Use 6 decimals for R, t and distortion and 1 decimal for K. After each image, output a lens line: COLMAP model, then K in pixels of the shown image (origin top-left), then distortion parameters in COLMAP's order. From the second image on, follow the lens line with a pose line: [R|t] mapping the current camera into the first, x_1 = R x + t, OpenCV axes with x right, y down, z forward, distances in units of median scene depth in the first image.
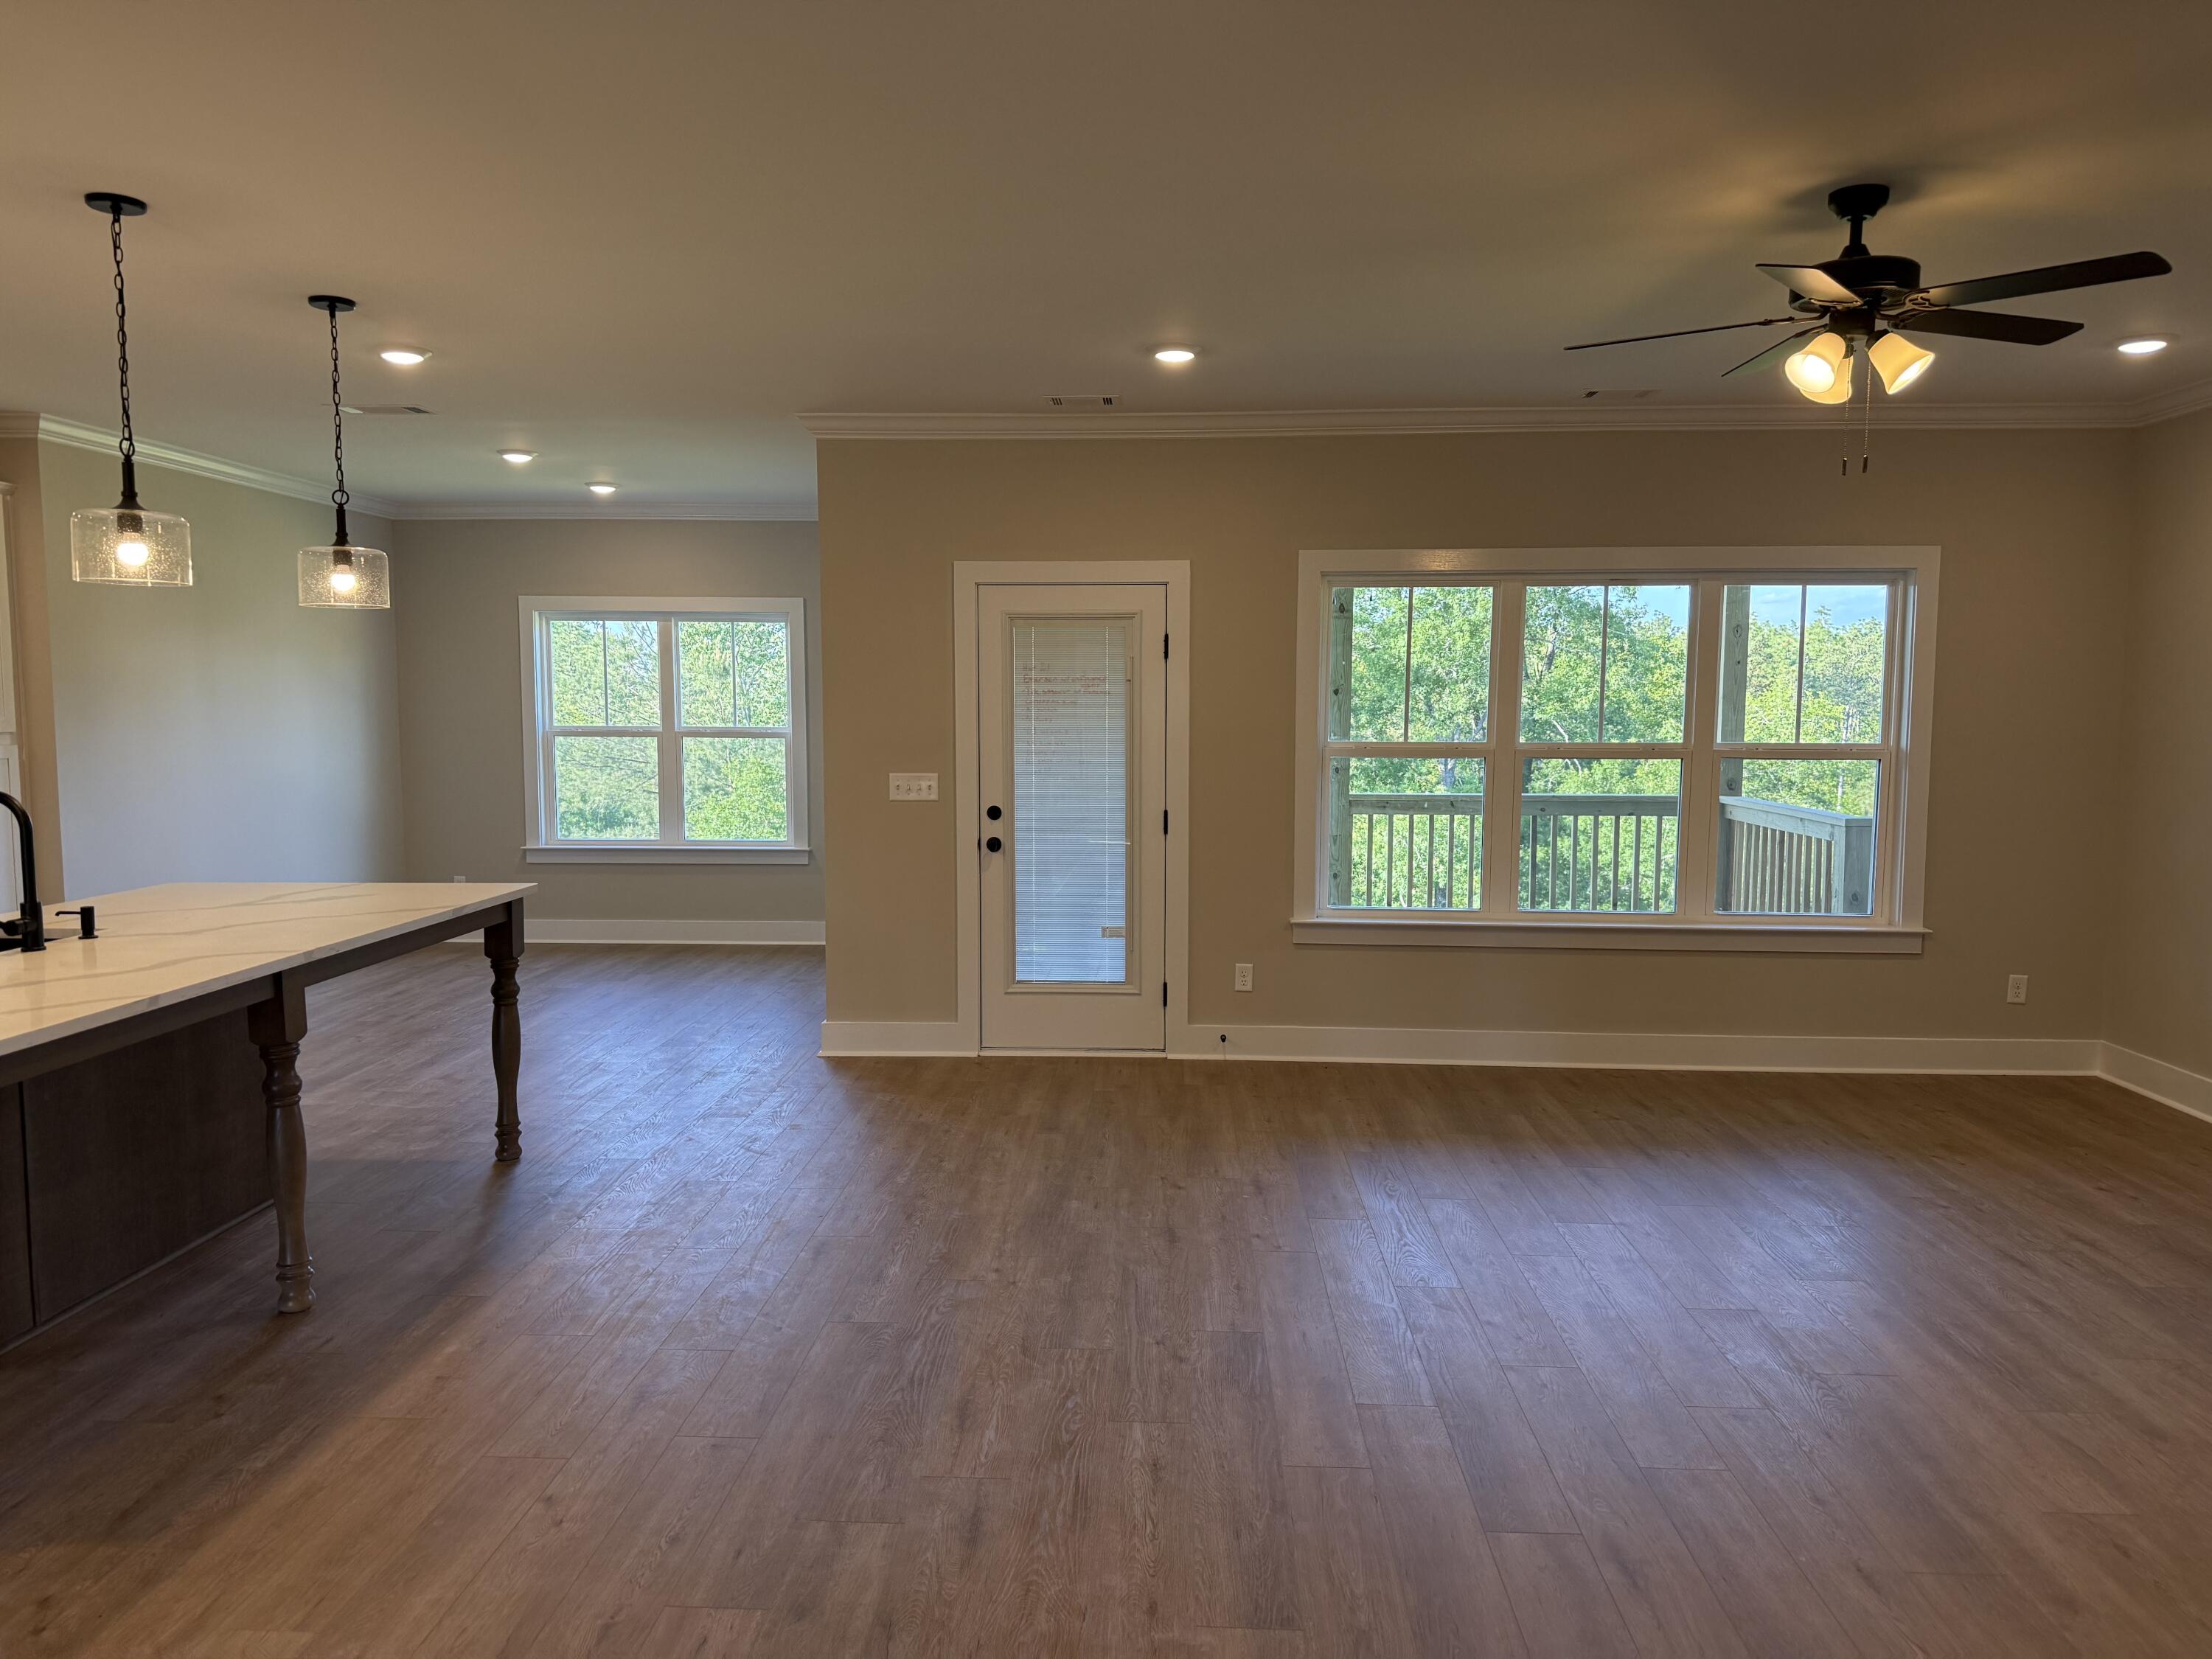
lens RADIAL K [[1554.9, 0, 1106.0], [0, 1554.9, 829.5], [0, 0, 1]] dist [0.103638, -0.131220]
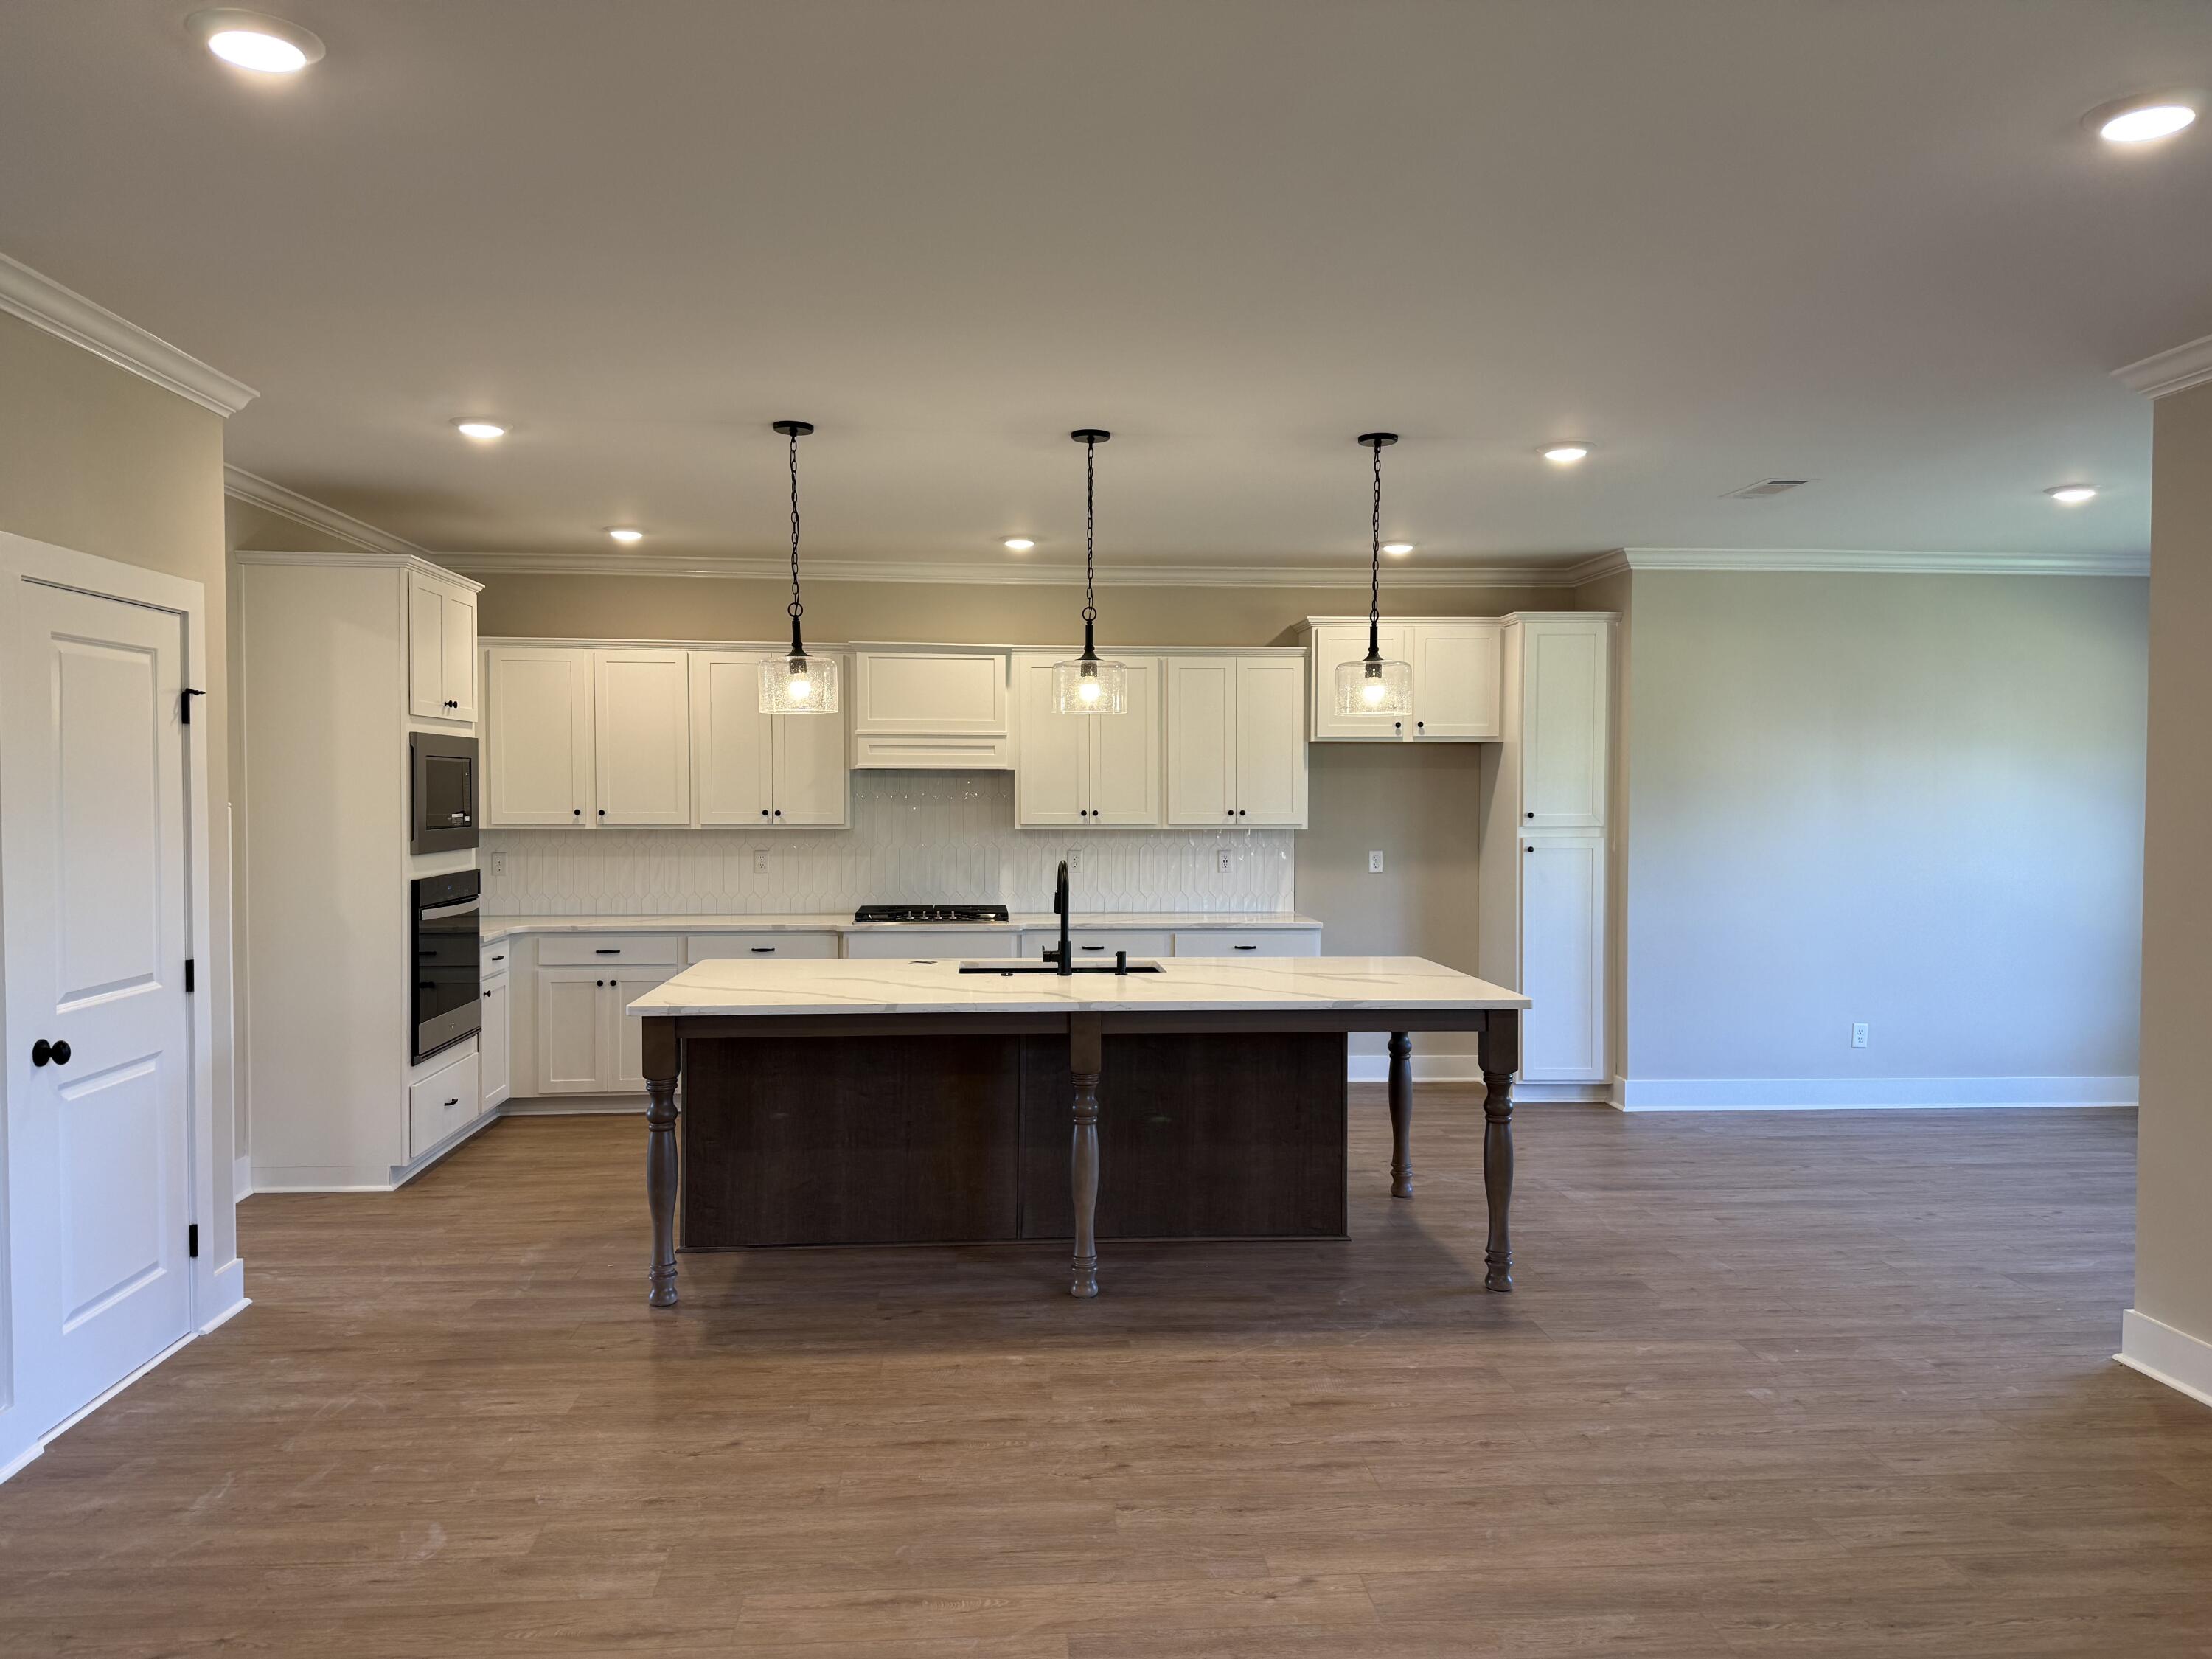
lens RADIAL K [[1565.9, 0, 1098.2], [0, 1565.9, 824.4], [0, 0, 1]] dist [0.024134, -0.003443]
pose [[0.120981, 0.018907, -0.992475, 0.467183], [-0.089600, 0.995945, 0.008052, -0.047987], [0.988603, 0.087952, 0.122184, 0.572265]]
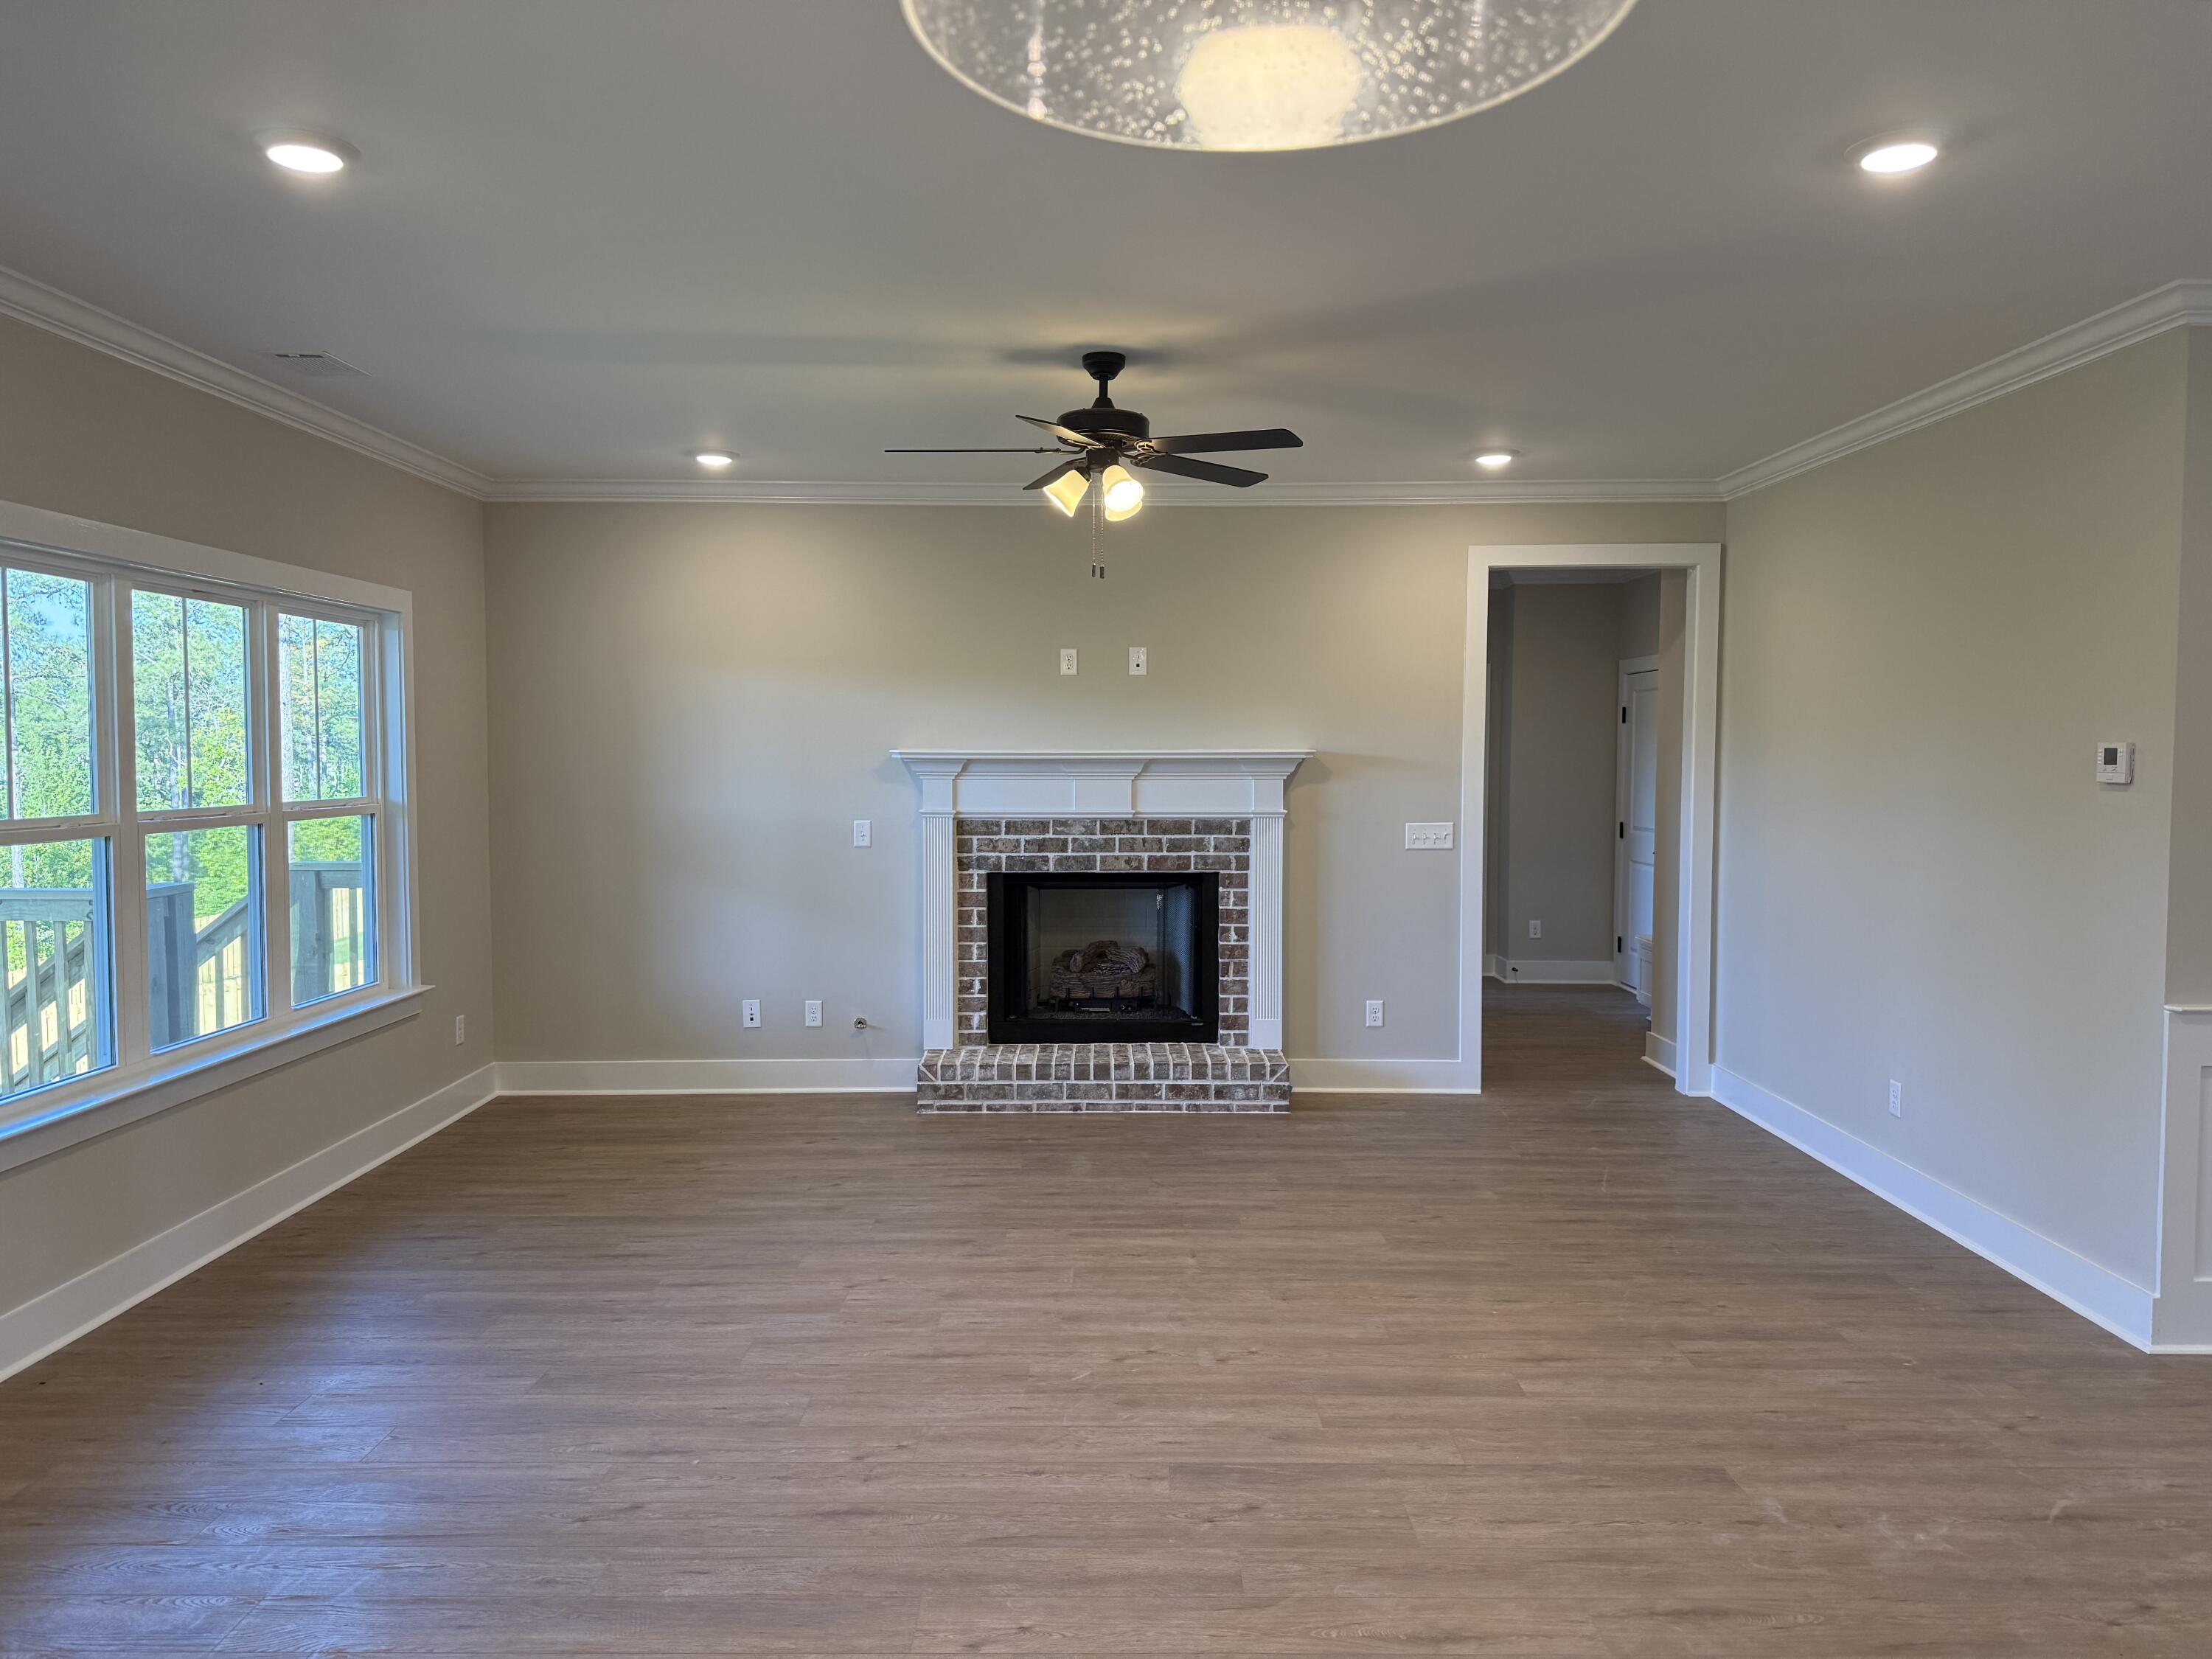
lens RADIAL K [[1553.0, 0, 1106.0], [0, 1553.0, 829.5], [0, 0, 1]] dist [0.009270, -0.005524]
pose [[-0.041387, -0.059648, 0.997361, -0.501638], [0.088829, 0.994044, 0.063135, -0.062624], [-0.995187, 0.091208, -0.035842, 0.685649]]
